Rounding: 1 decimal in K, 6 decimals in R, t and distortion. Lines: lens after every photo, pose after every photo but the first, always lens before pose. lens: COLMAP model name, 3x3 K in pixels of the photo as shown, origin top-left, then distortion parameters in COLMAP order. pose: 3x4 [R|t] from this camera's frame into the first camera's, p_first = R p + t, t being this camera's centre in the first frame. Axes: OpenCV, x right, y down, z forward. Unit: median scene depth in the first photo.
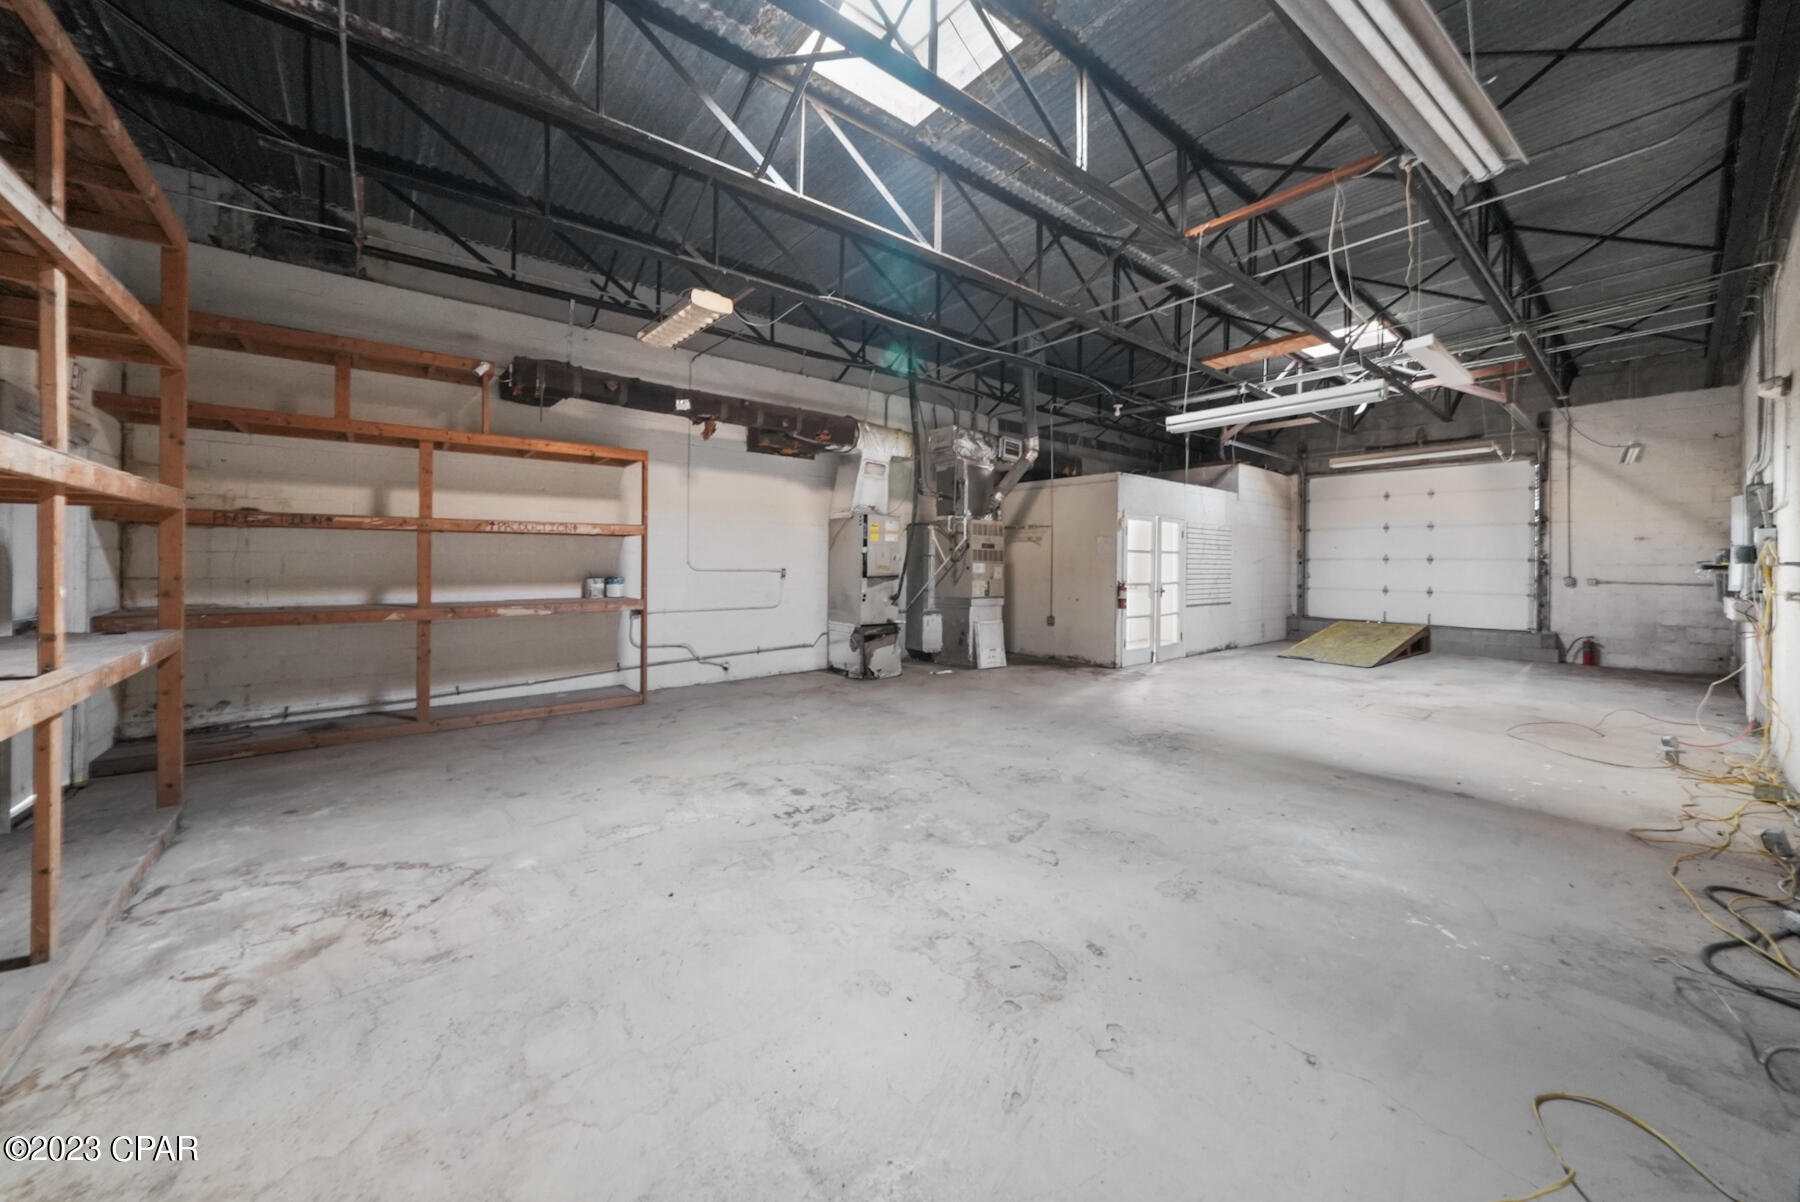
lens RADIAL K [[635.7, 0, 901.7], [0, 635.7, 565.4], [0, 0, 1]] dist [-0.000431, -0.000054]
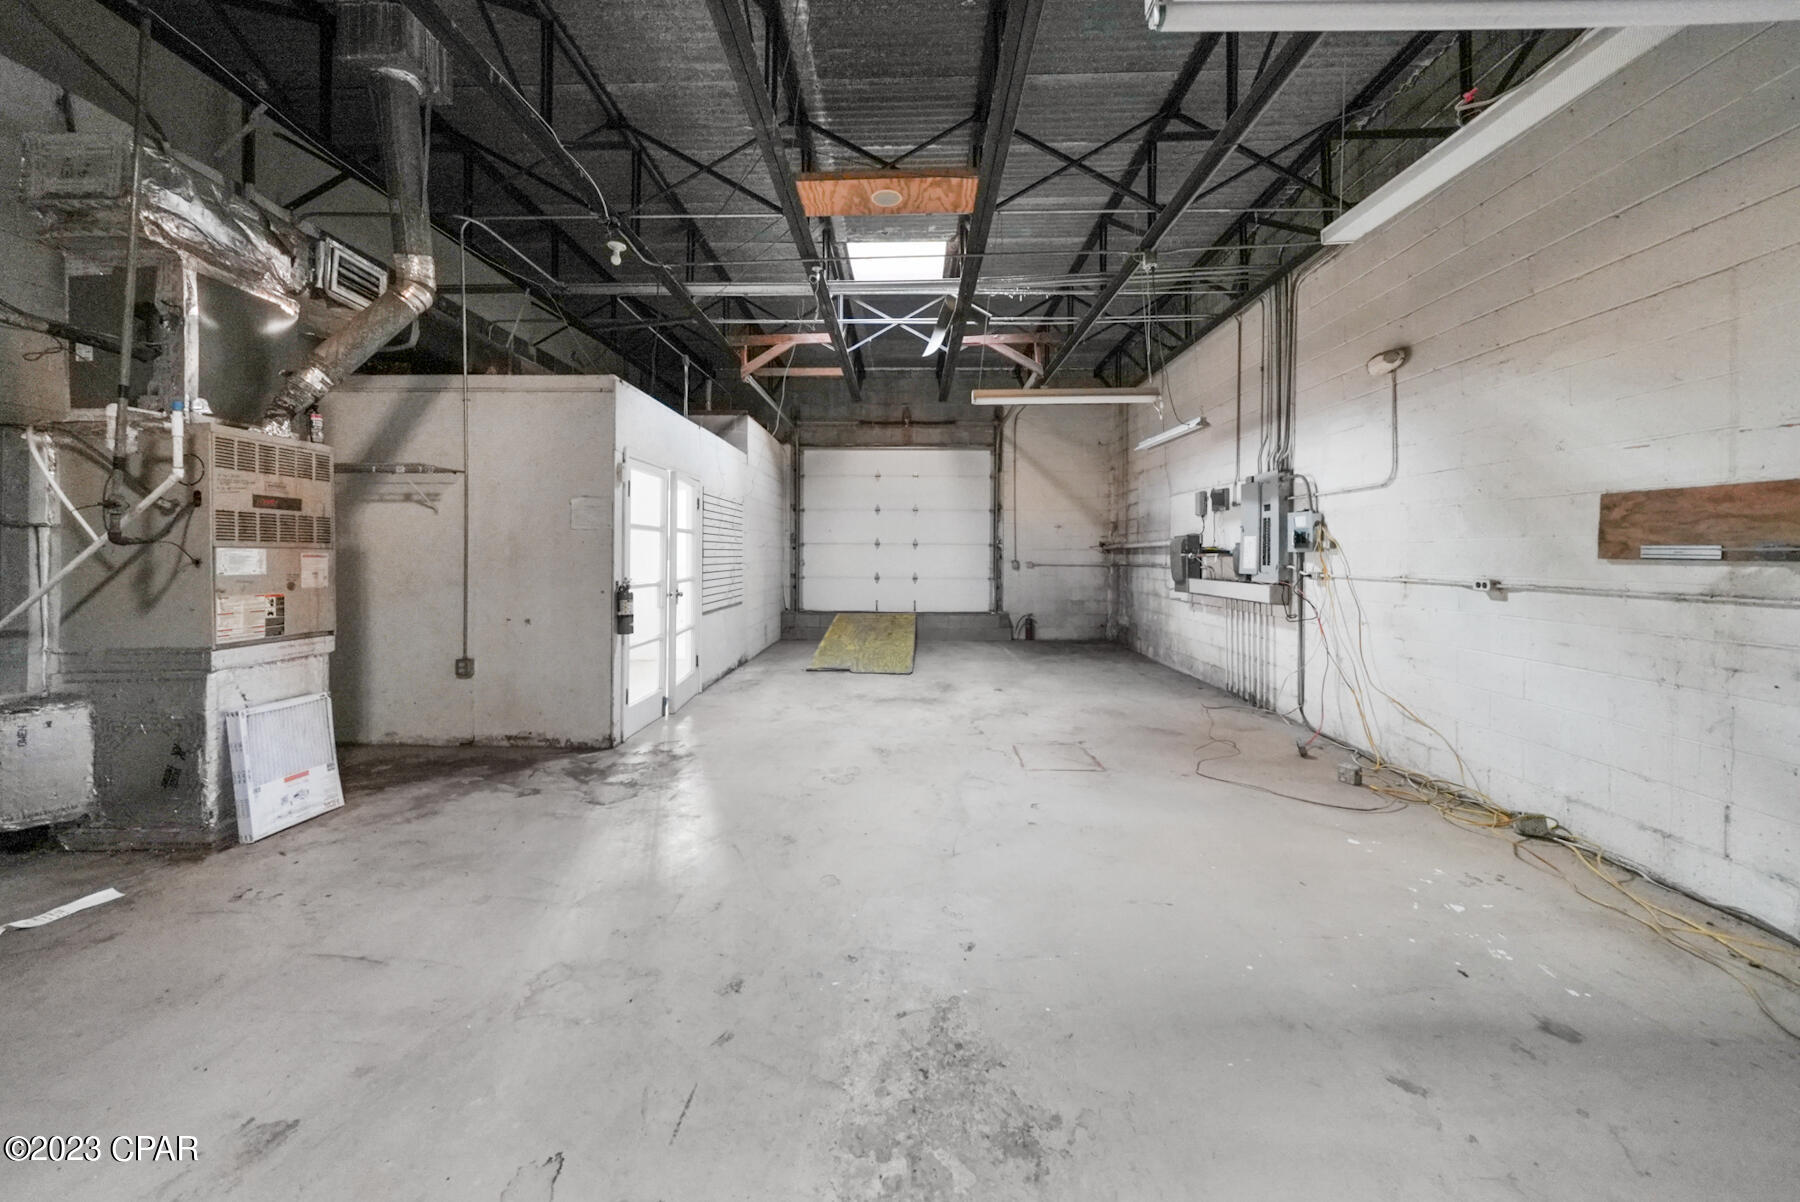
lens RADIAL K [[645.4, 0, 898.0], [0, 645.4, 553.6], [0, 0, 1]] dist [-0.000724, 0.000107]
pose [[0.647930, -0.007087, 0.761667, 0.078353], [0.004521, 0.999975, 0.005459, -0.000931], [-0.761687, -0.000094, 0.647945, 0.447180]]
